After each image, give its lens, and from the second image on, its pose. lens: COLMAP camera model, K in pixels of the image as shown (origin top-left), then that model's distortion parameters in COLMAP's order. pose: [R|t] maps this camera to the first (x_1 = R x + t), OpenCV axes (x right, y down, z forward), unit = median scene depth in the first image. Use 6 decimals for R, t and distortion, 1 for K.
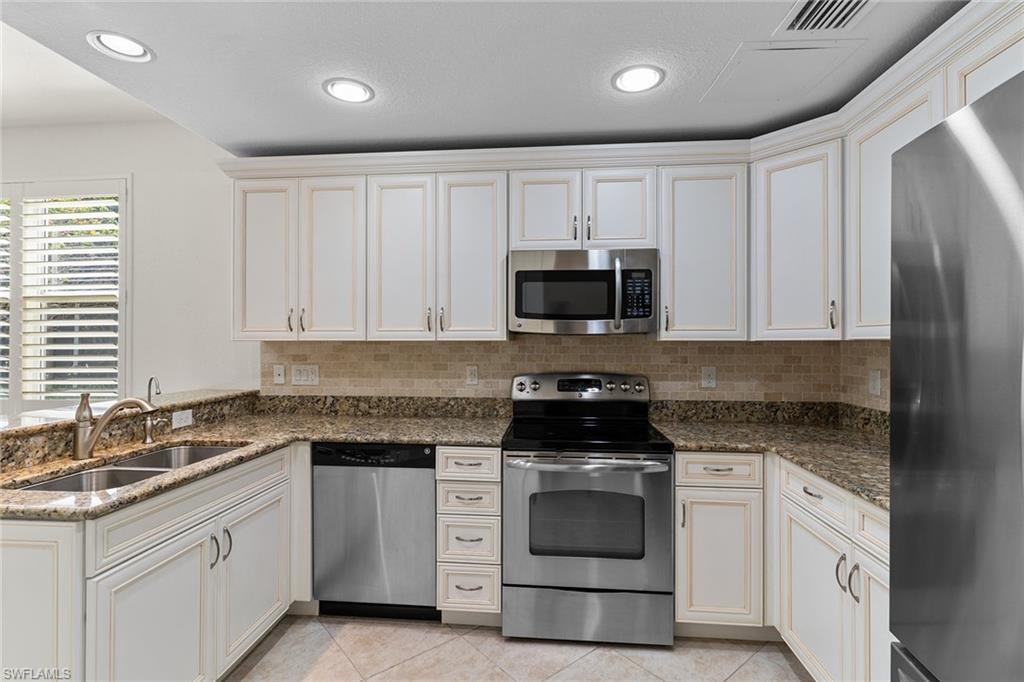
lens RADIAL K [[471.5, 0, 500.1], [0, 471.5, 342.8], [0, 0, 1]] dist [0.001146, 0.000009]
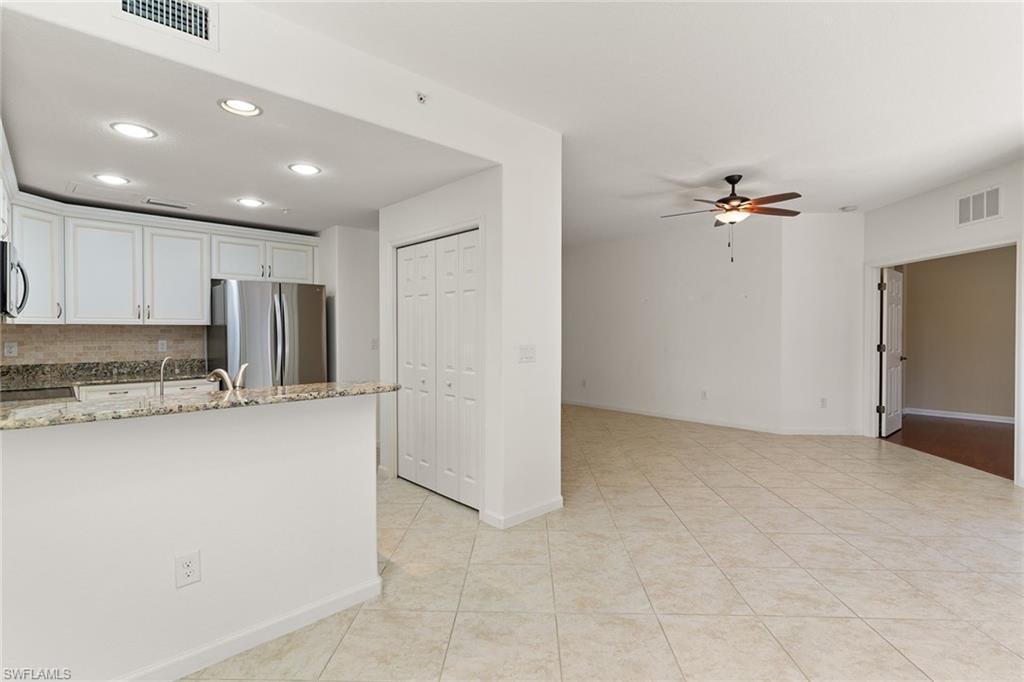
lens RADIAL K [[483.6, 0, 527.8], [0, 483.6, 338.6], [0, 0, 1]] dist [-0.000602, -0.000214]
pose [[-0.762792, -0.015022, 0.646469, -1.572682], [-0.004247, 0.999825, 0.018222, 0.006553], [-0.646630, 0.011155, -0.762722, 1.030498]]
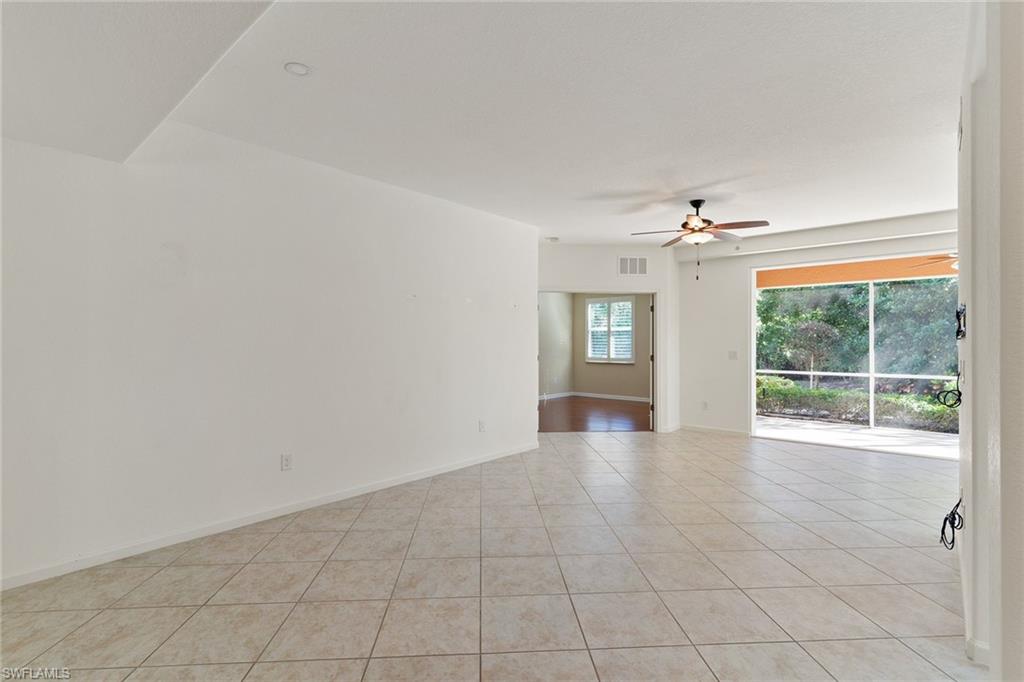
lens RADIAL K [[483.3, 0, 508.6], [0, 483.3, 338.1], [0, 0, 1]] dist [-0.000915, -0.000043]
pose [[-0.581565, -0.011286, -0.813422, 1.033422], [0.002235, 0.999878, -0.015471, 0.003965], [0.813497, -0.010816, -0.581468, -0.364071]]
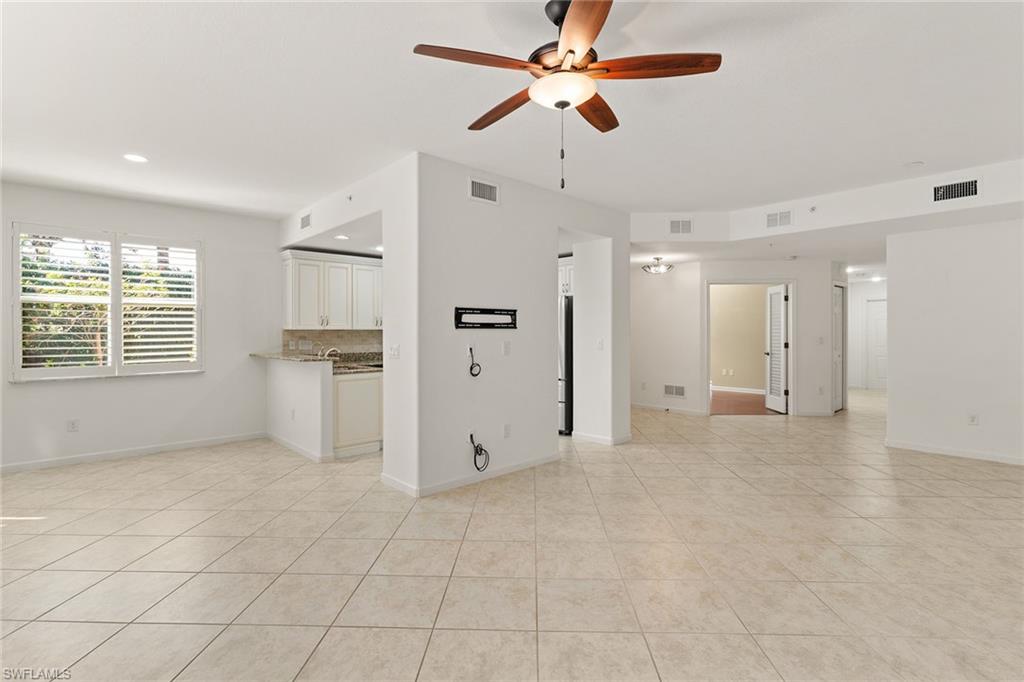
lens RADIAL K [[493.5, 0, 508.6], [0, 493.5, 333.3], [0, 0, 1]] dist [0.001602, 0.000146]
pose [[0.660451, -0.006993, 0.750837, -1.726952], [-0.000334, 0.999954, 0.009606, -0.010228], [-0.750869, -0.006595, 0.660418, -1.387440]]
